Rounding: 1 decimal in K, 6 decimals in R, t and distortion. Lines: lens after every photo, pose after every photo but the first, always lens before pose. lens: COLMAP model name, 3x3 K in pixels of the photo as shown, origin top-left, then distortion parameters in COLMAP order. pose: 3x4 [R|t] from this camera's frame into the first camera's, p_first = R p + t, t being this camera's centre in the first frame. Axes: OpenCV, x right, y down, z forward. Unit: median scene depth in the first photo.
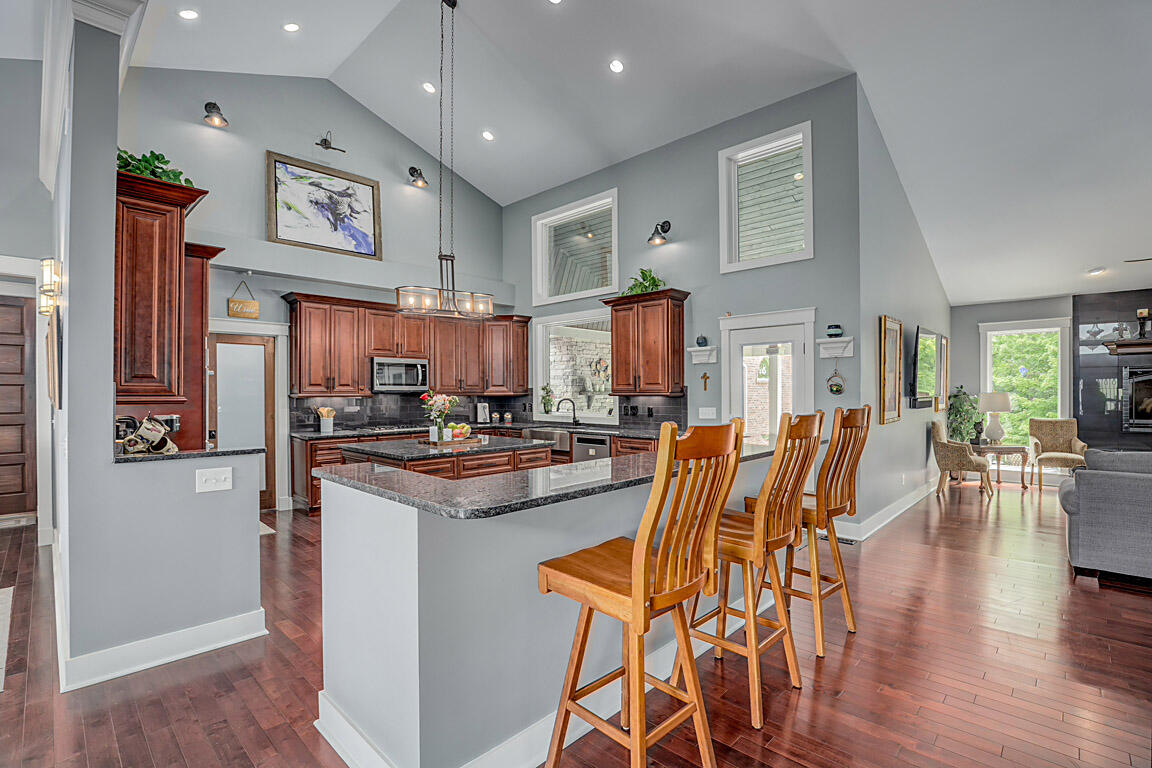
lens RADIAL K [[526.8, 0, 576.0], [0, 526.8, 384.0], [0, 0, 1]] dist [-0.015569, 0.000343]
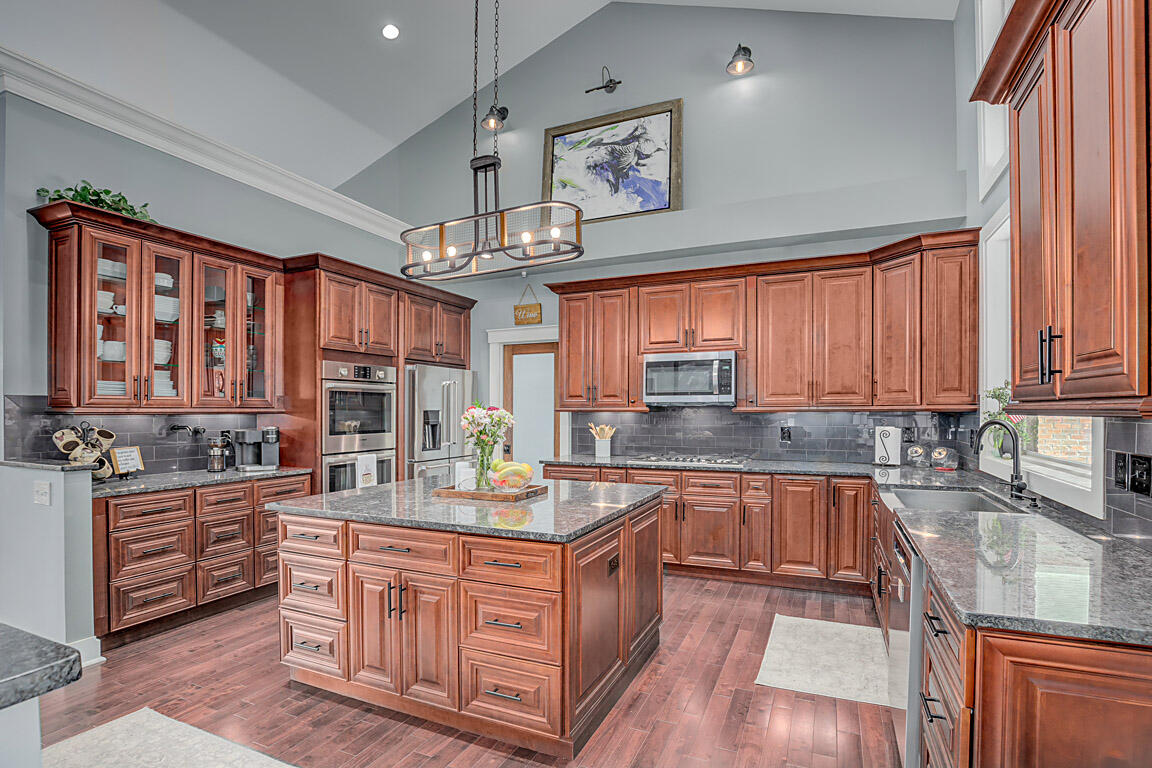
lens RADIAL K [[535.4, 0, 601.1], [0, 535.4, 407.8], [0, 0, 1]] dist [-0.016973, -0.000024]
pose [[0.364816, 0.000033, -0.931079, 0.251639], [0.013319, 0.999897, 0.005255, 0.014399], [0.930984, -0.014319, 0.364779, 0.692612]]
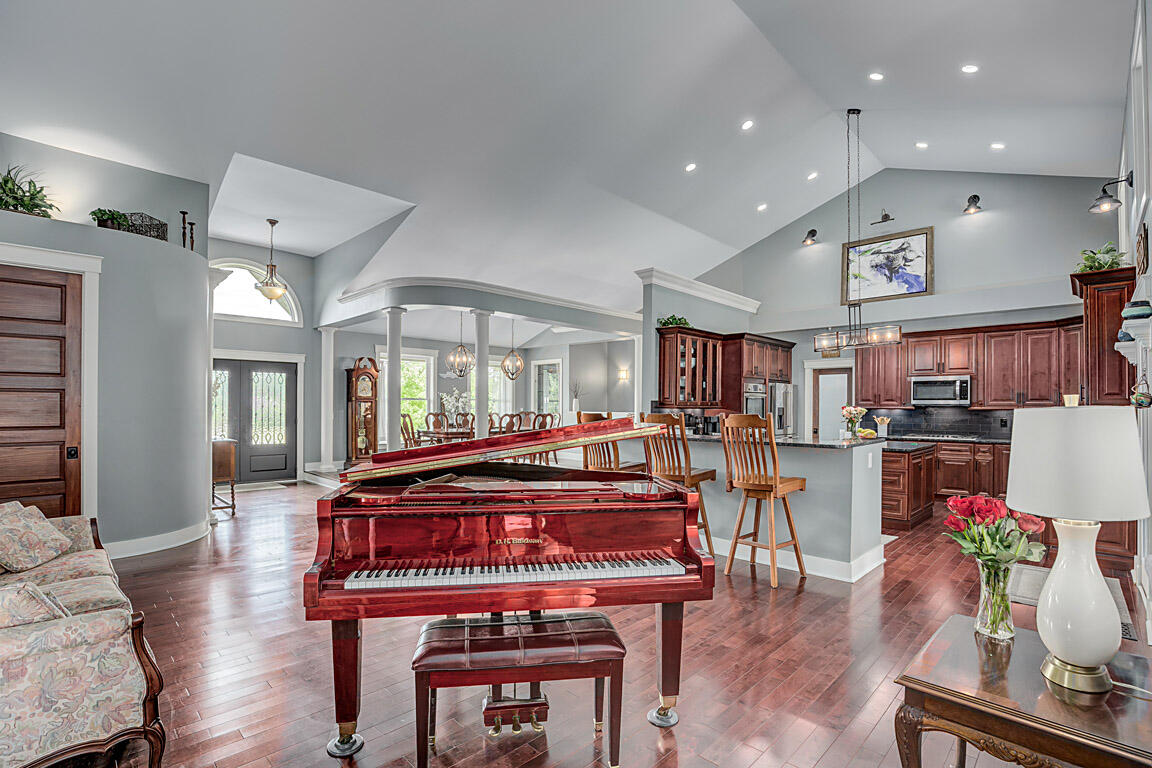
lens RADIAL K [[549.2, 0, 615.3], [0, 549.2, 395.8], [0, 0, 1]] dist [-0.022976, -0.000155]
pose [[0.051378, -0.015866, -0.998553, 0.855760], [0.006982, 0.999855, -0.015527, 0.007701], [0.998655, -0.006174, 0.051481, 0.243492]]
